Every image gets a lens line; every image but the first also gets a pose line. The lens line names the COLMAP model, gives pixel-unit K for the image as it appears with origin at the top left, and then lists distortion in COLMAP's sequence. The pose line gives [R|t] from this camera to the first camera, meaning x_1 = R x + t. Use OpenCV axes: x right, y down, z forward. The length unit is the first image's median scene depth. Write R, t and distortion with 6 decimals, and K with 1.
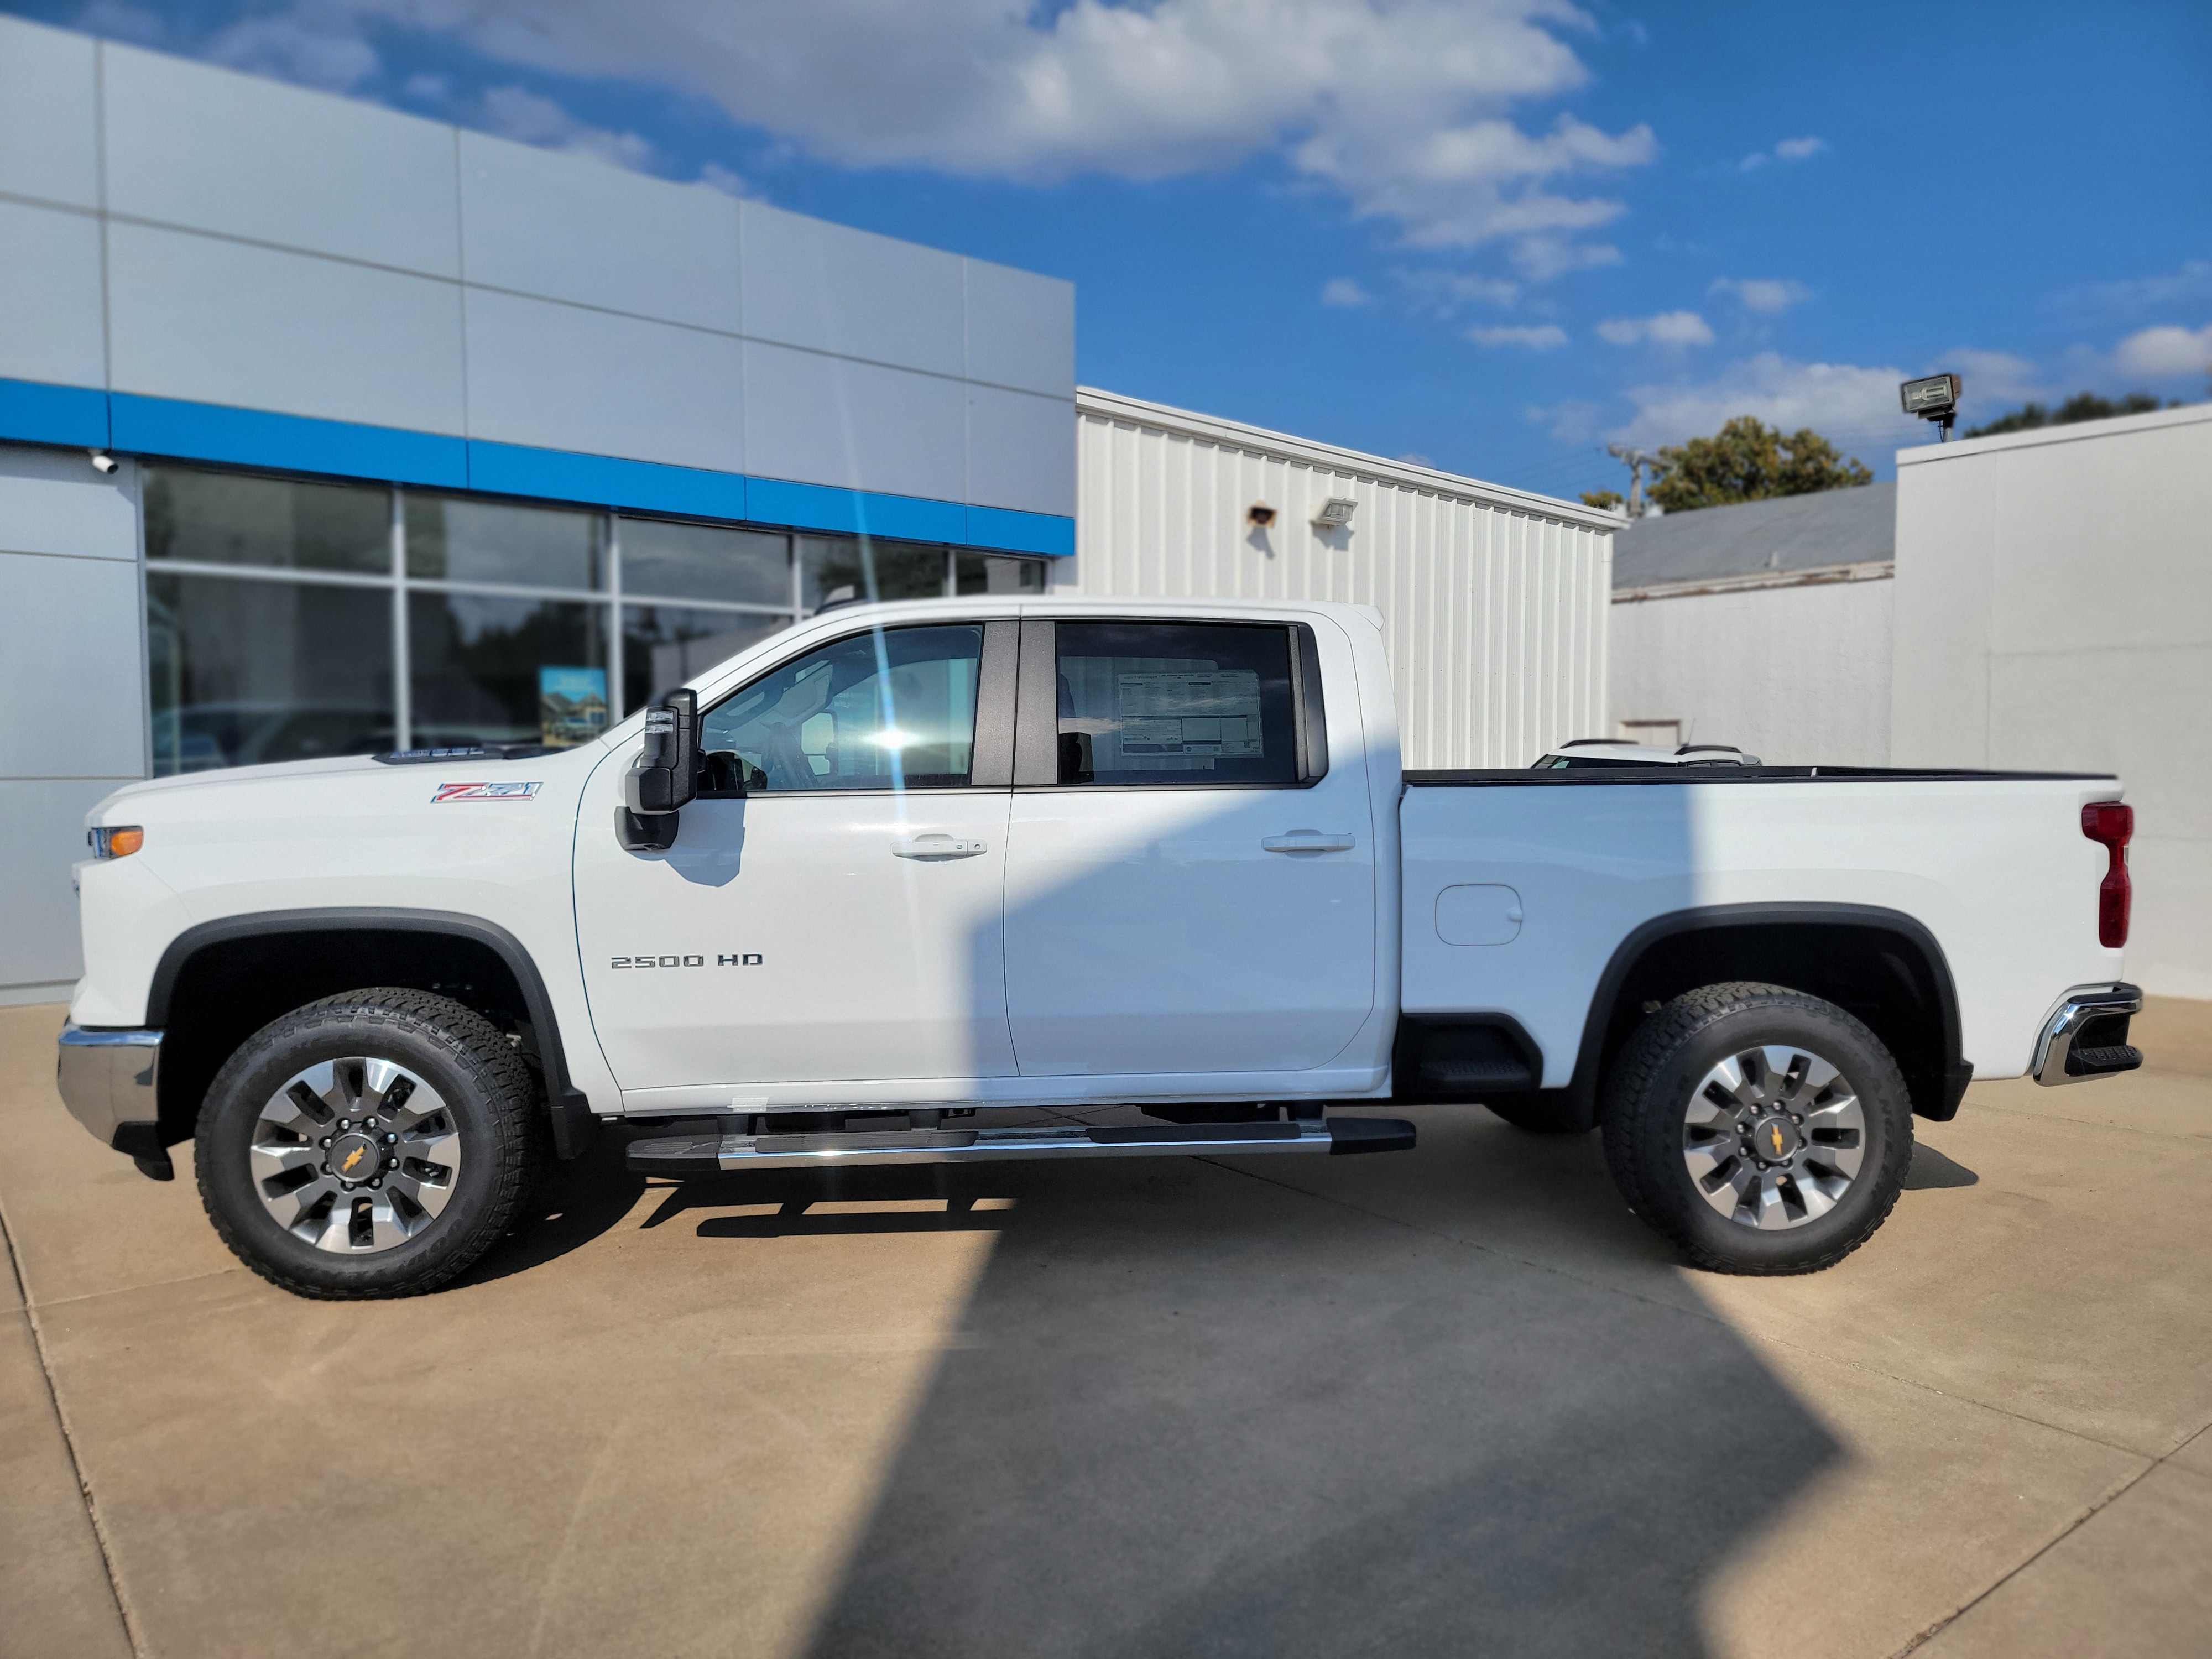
lens RADIAL K [[1573.6, 0, 1121.5], [0, 1573.6, 832.2], [0, 0, 1]] dist [0.053663, -0.051833]
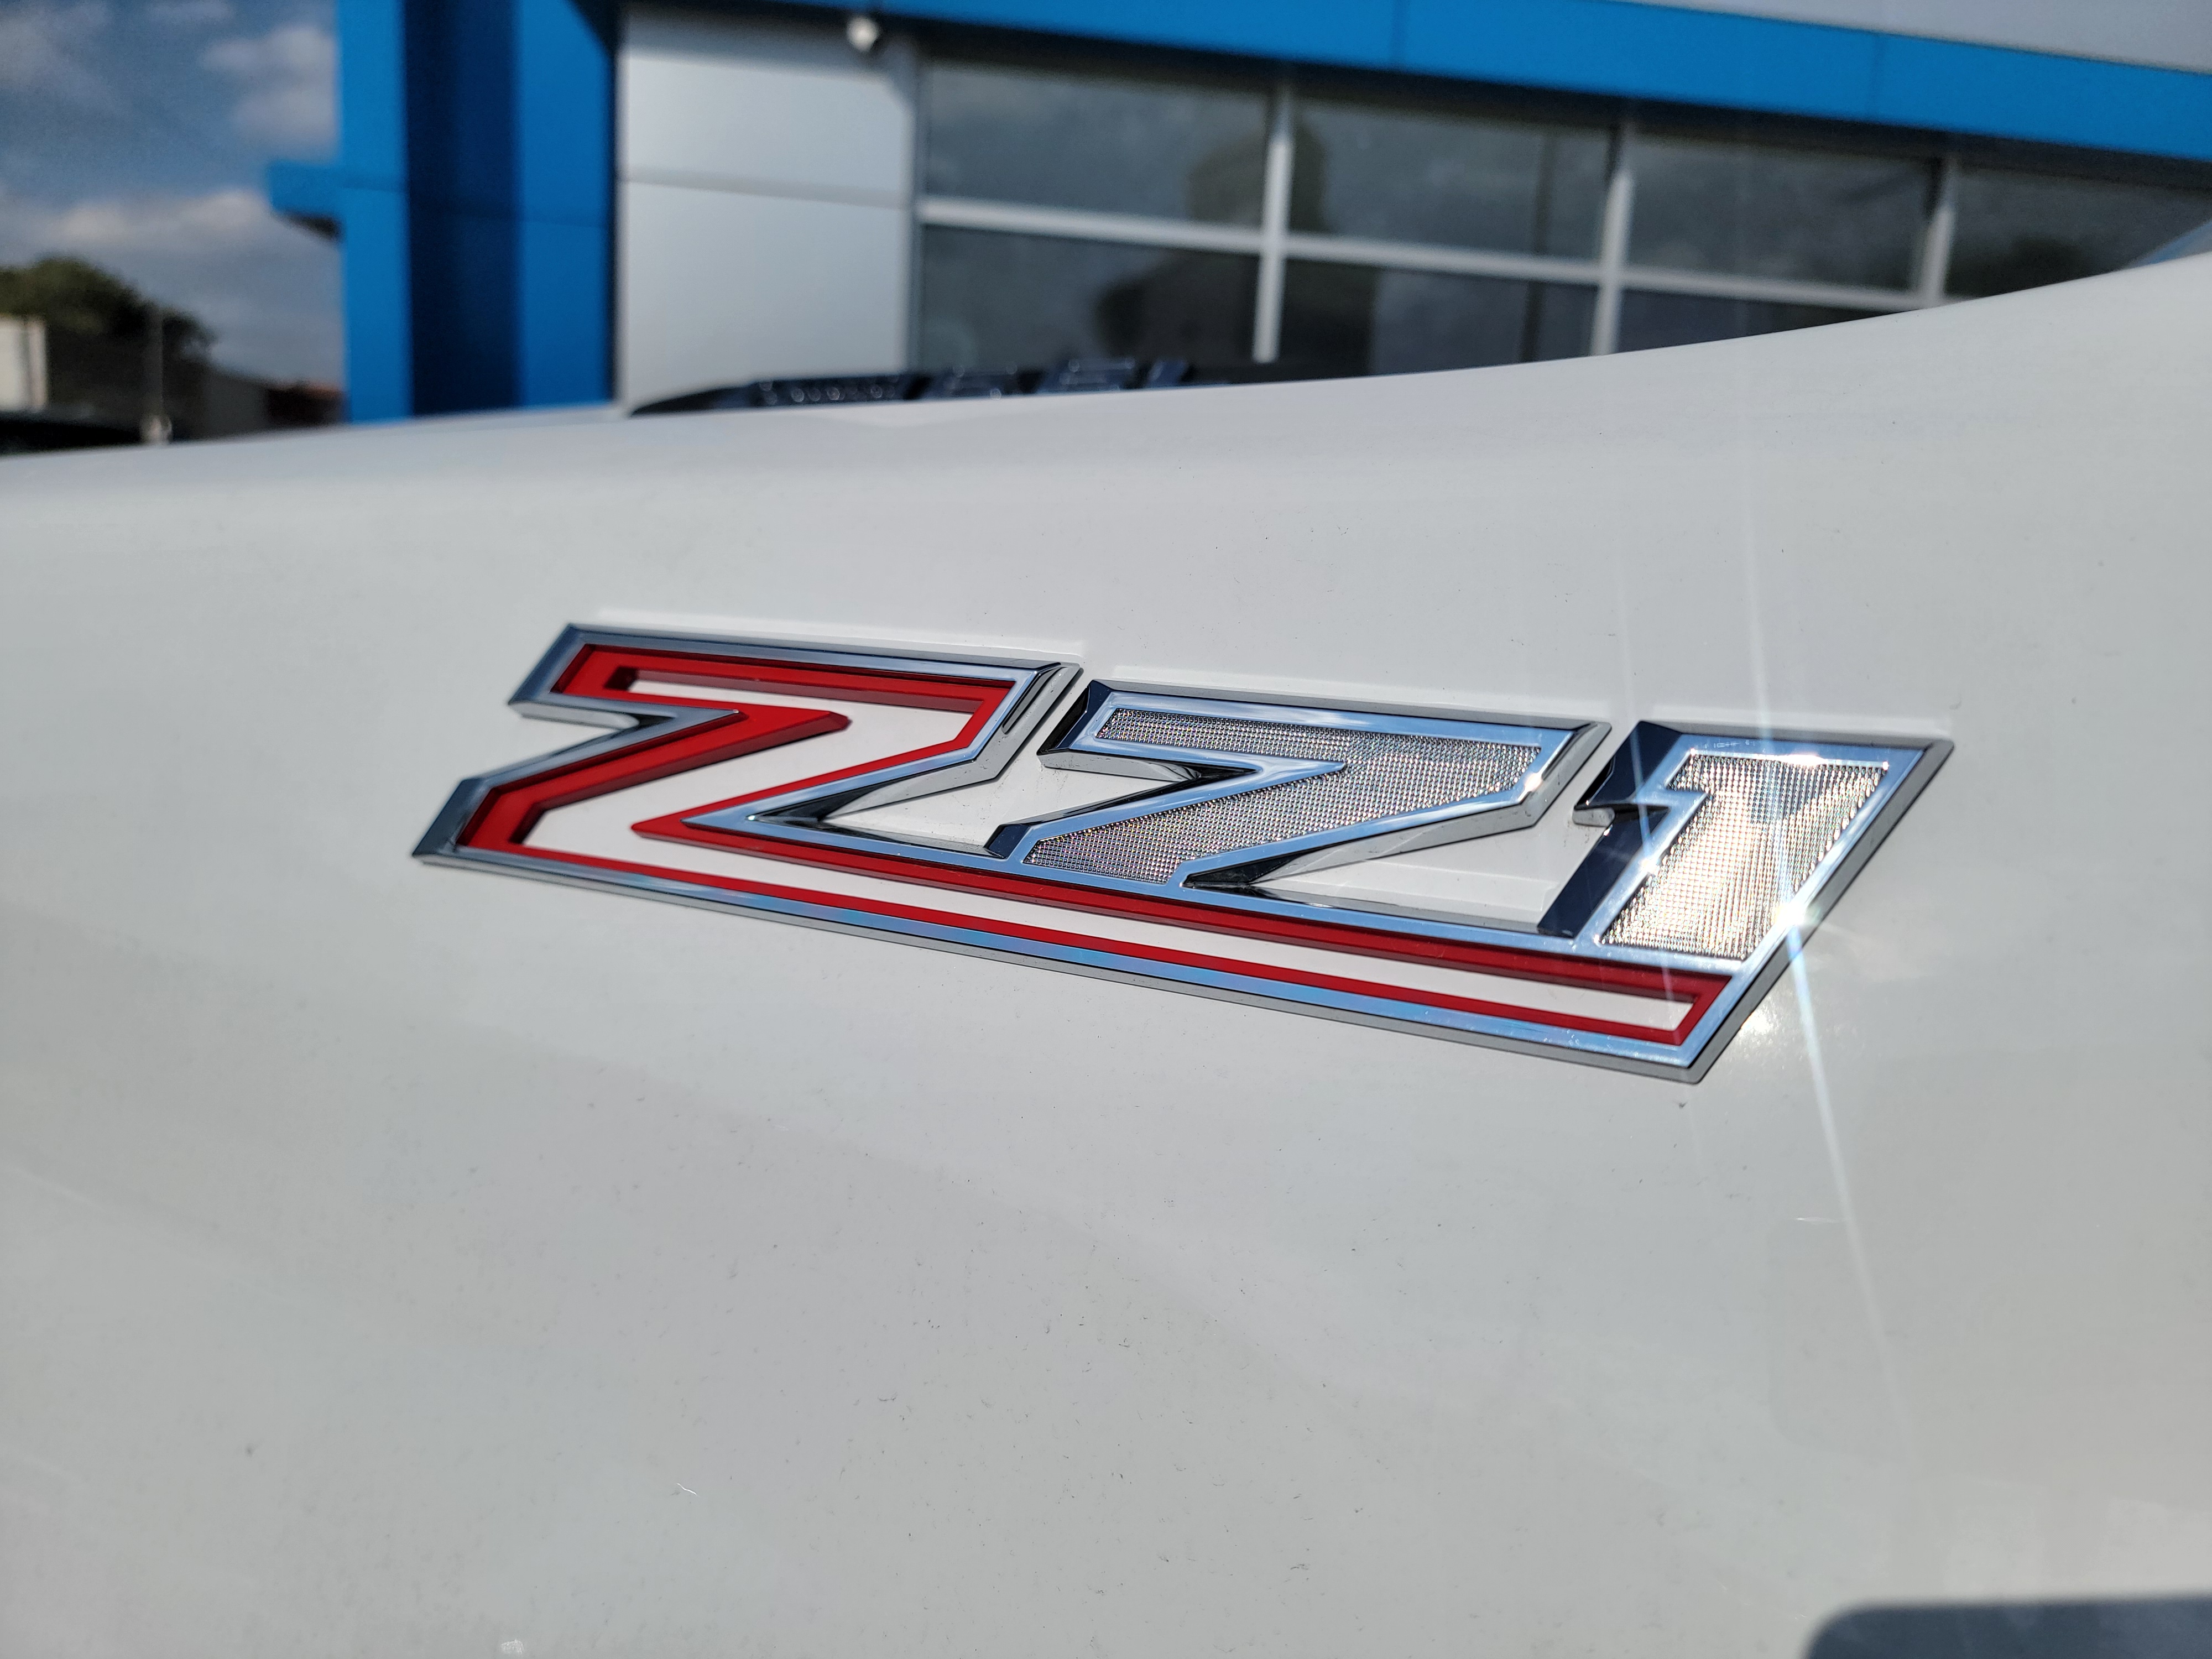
lens RADIAL K [[1573.6, 0, 1121.5], [0, 1573.6, 832.2], [0, 0, 1]] dist [0.053663, -0.051833]
pose [[0.849156, 0.148225, -0.506916, -0.357544], [-0.081509, 0.985090, 0.151508, -0.045632], [0.521815, -0.087335, 0.848576, 0.958394]]
